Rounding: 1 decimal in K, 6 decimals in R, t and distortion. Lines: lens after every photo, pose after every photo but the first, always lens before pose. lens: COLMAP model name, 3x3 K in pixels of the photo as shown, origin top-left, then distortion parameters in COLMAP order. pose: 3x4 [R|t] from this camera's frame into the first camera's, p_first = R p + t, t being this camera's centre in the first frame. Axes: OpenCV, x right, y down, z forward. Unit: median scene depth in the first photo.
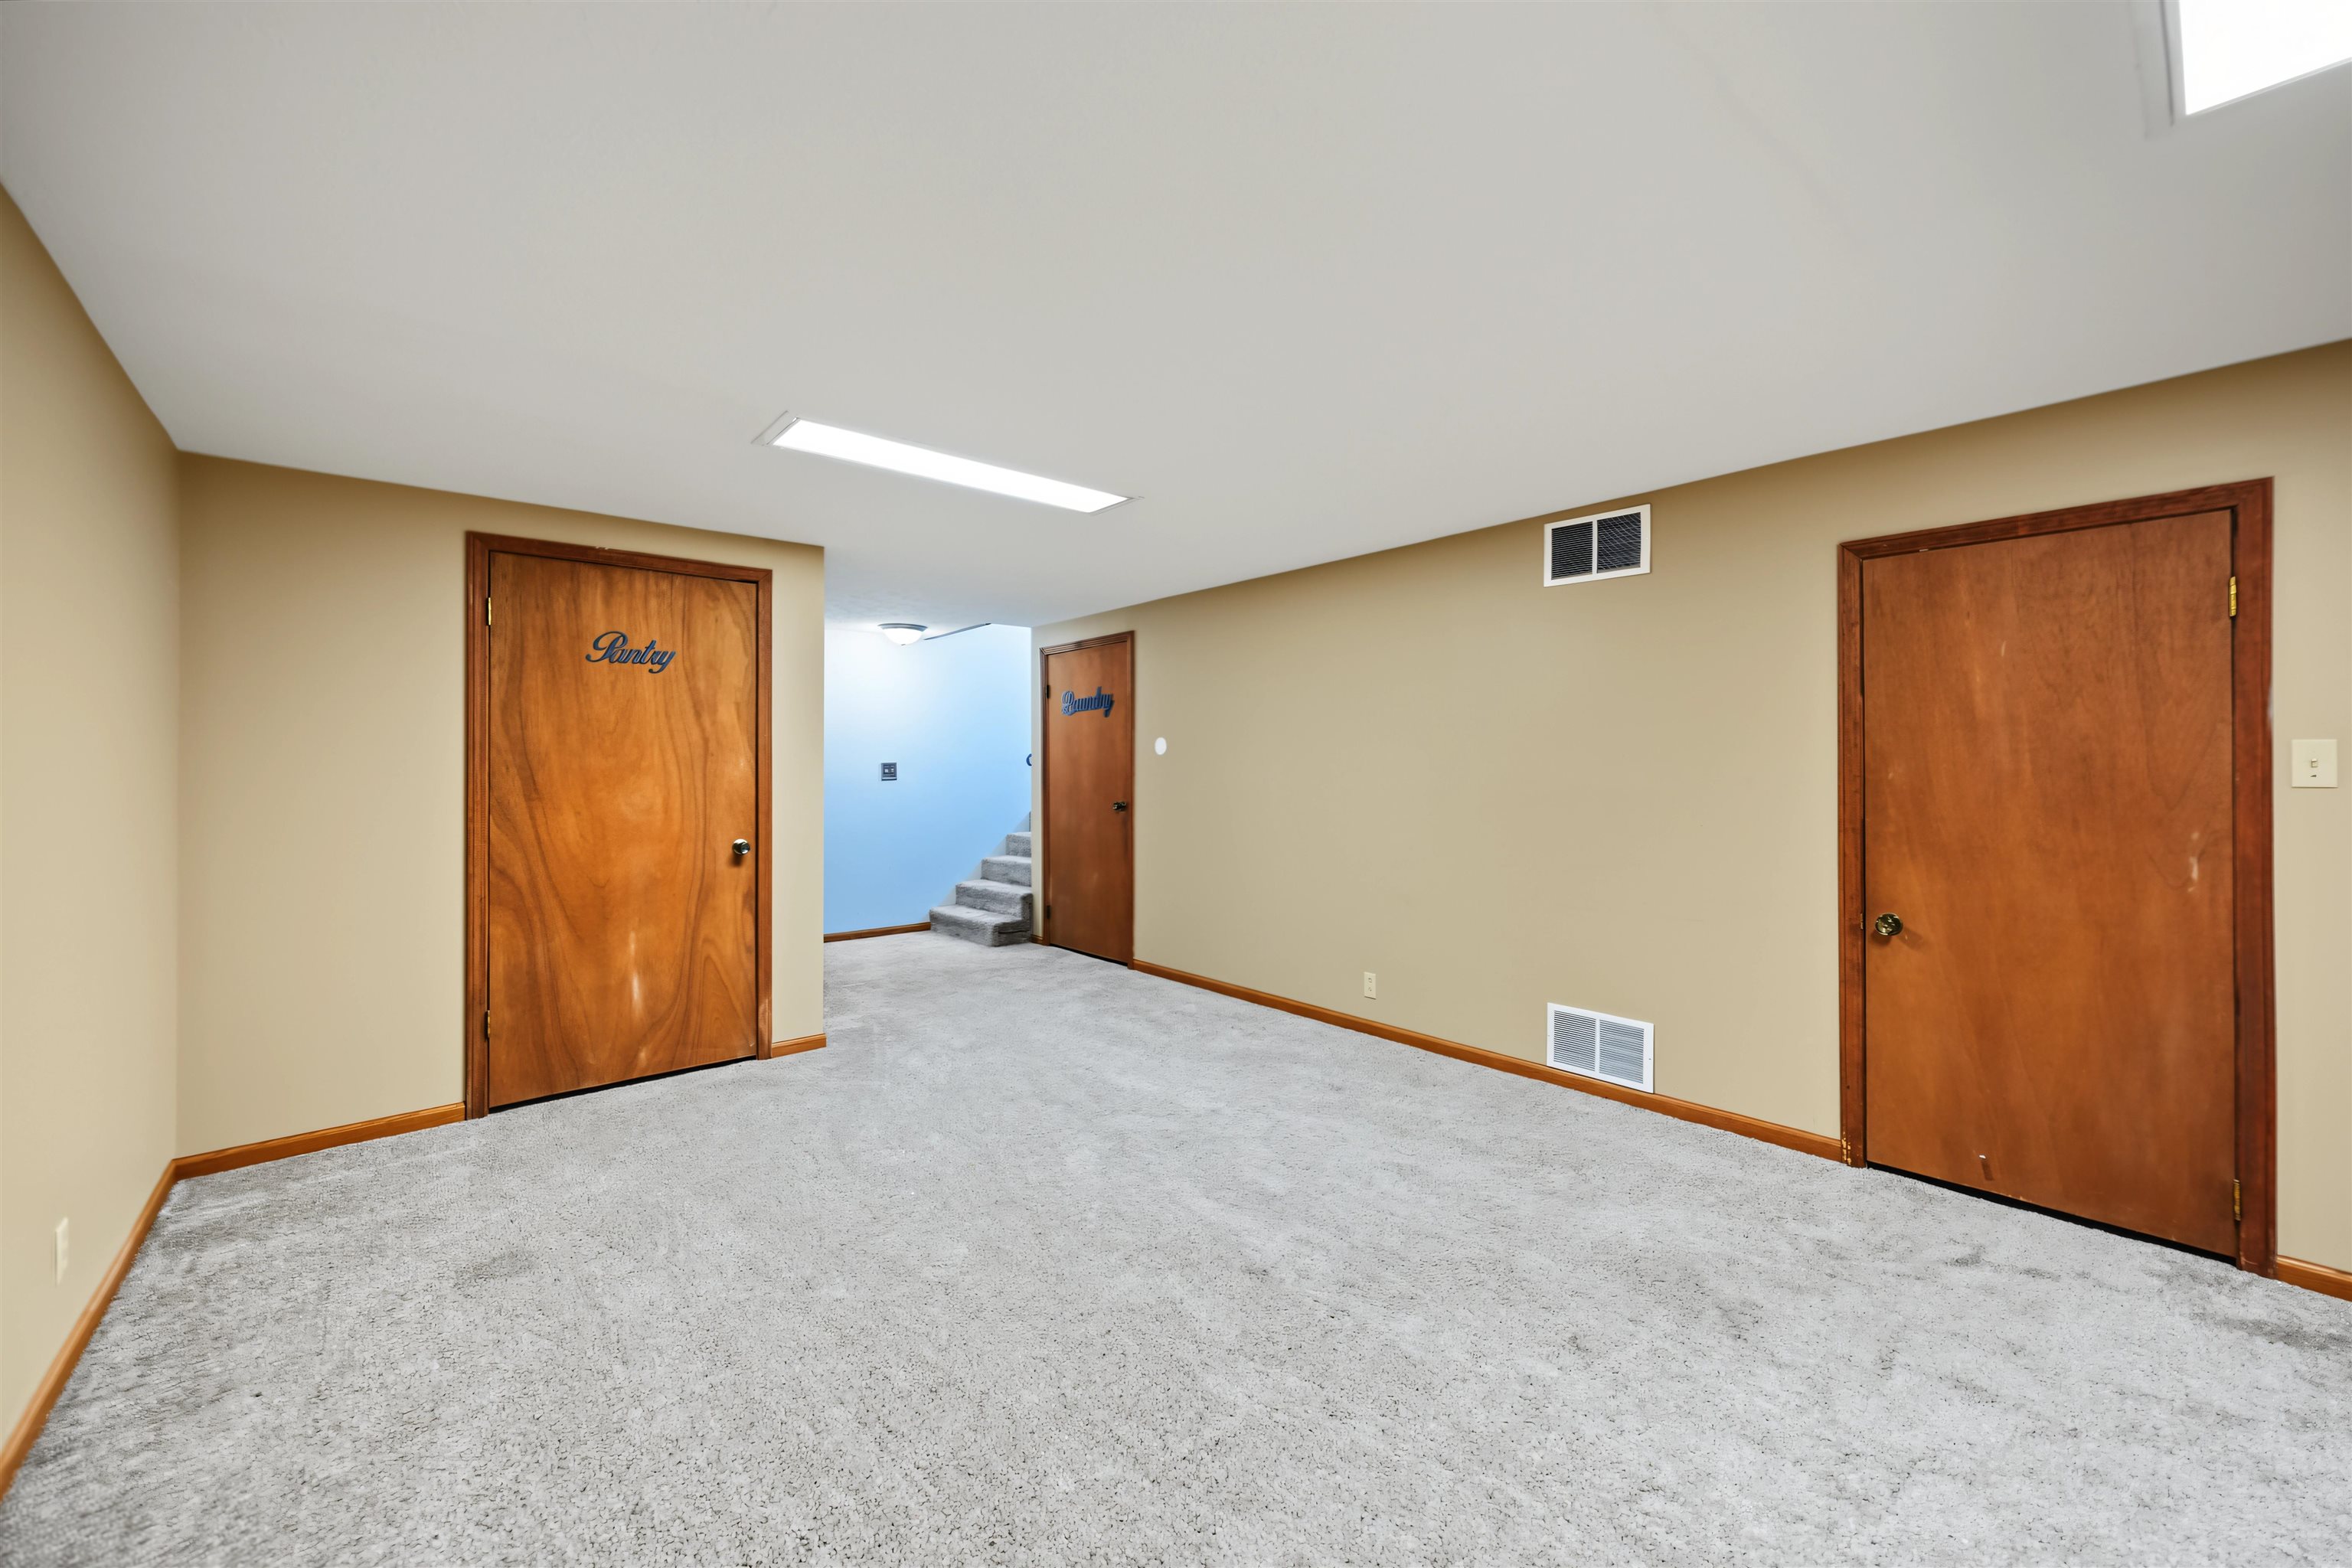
lens RADIAL K [[909.0, 0, 1174.3], [0, 909.0, 767.1], [0, 0, 1]] dist [0.001900, 0.000147]
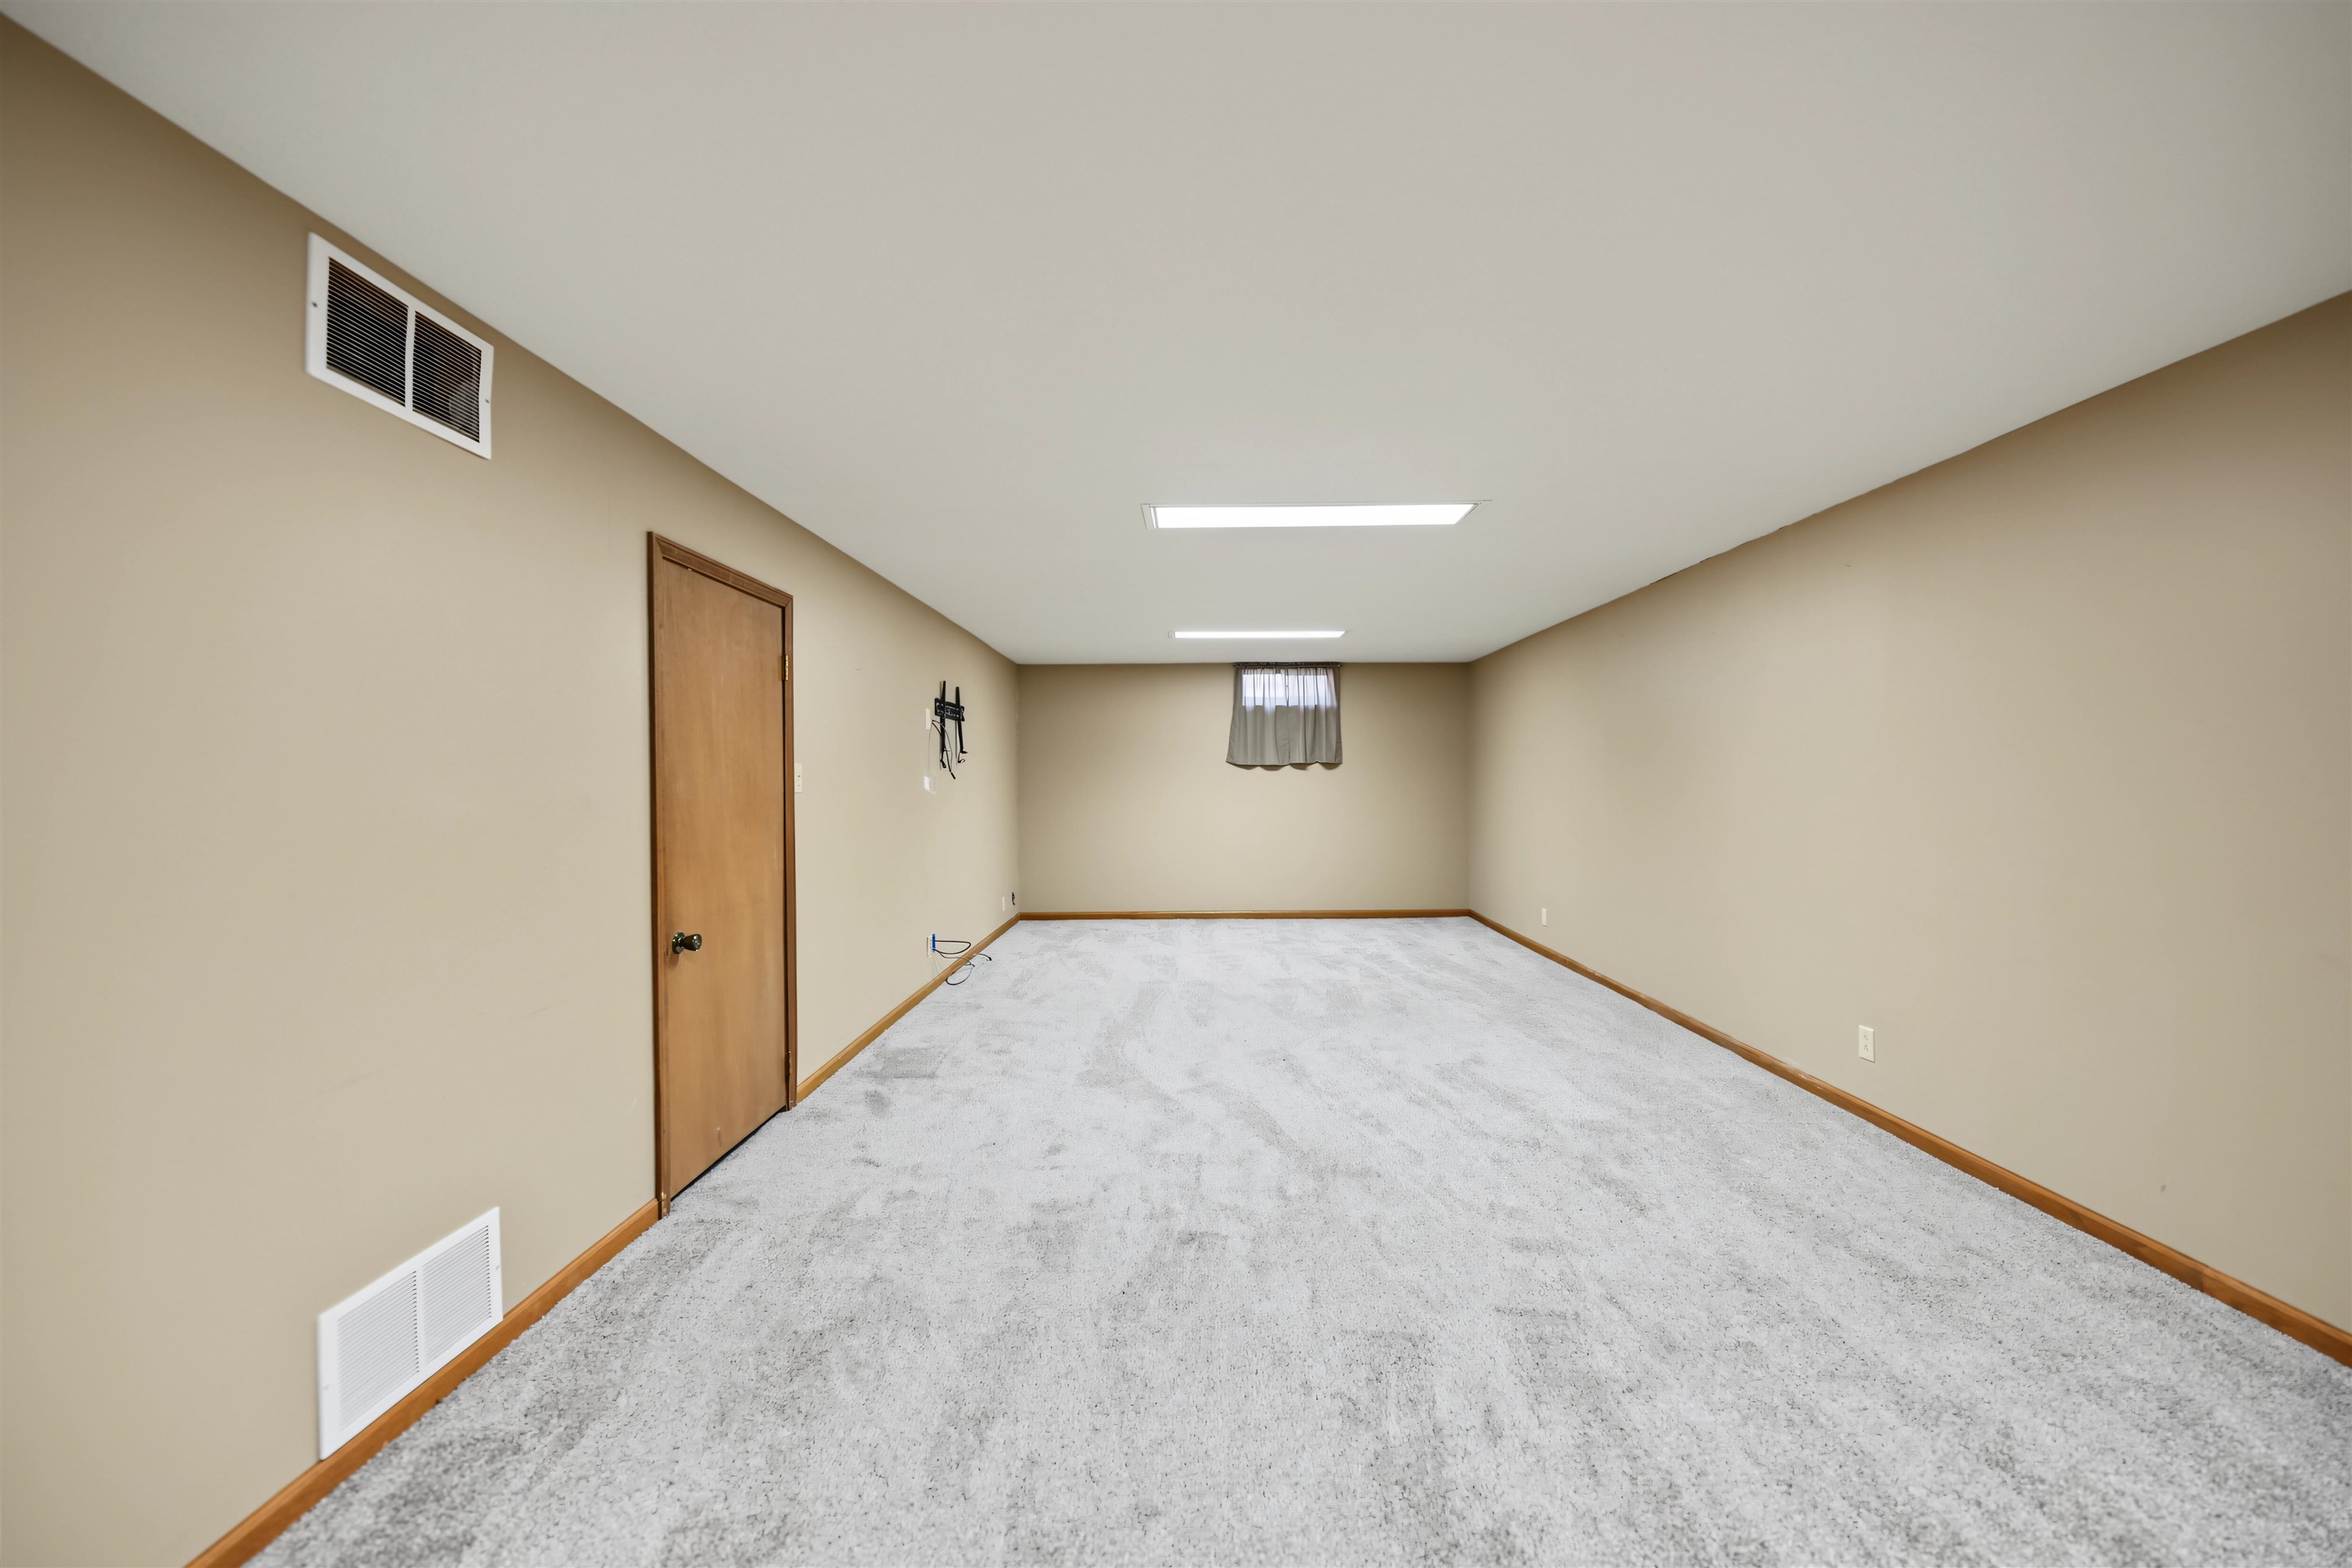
lens RADIAL K [[909.0, 0, 1172.2], [0, 909.0, 781.7], [0, 0, 1]] dist [0.001900, 0.000147]
pose [[-0.749086, 0.007143, 0.662434, -0.214183], [0.014941, 0.999870, 0.006114, 0.002822], [-0.662304, 0.014477, -0.749095, 1.150889]]
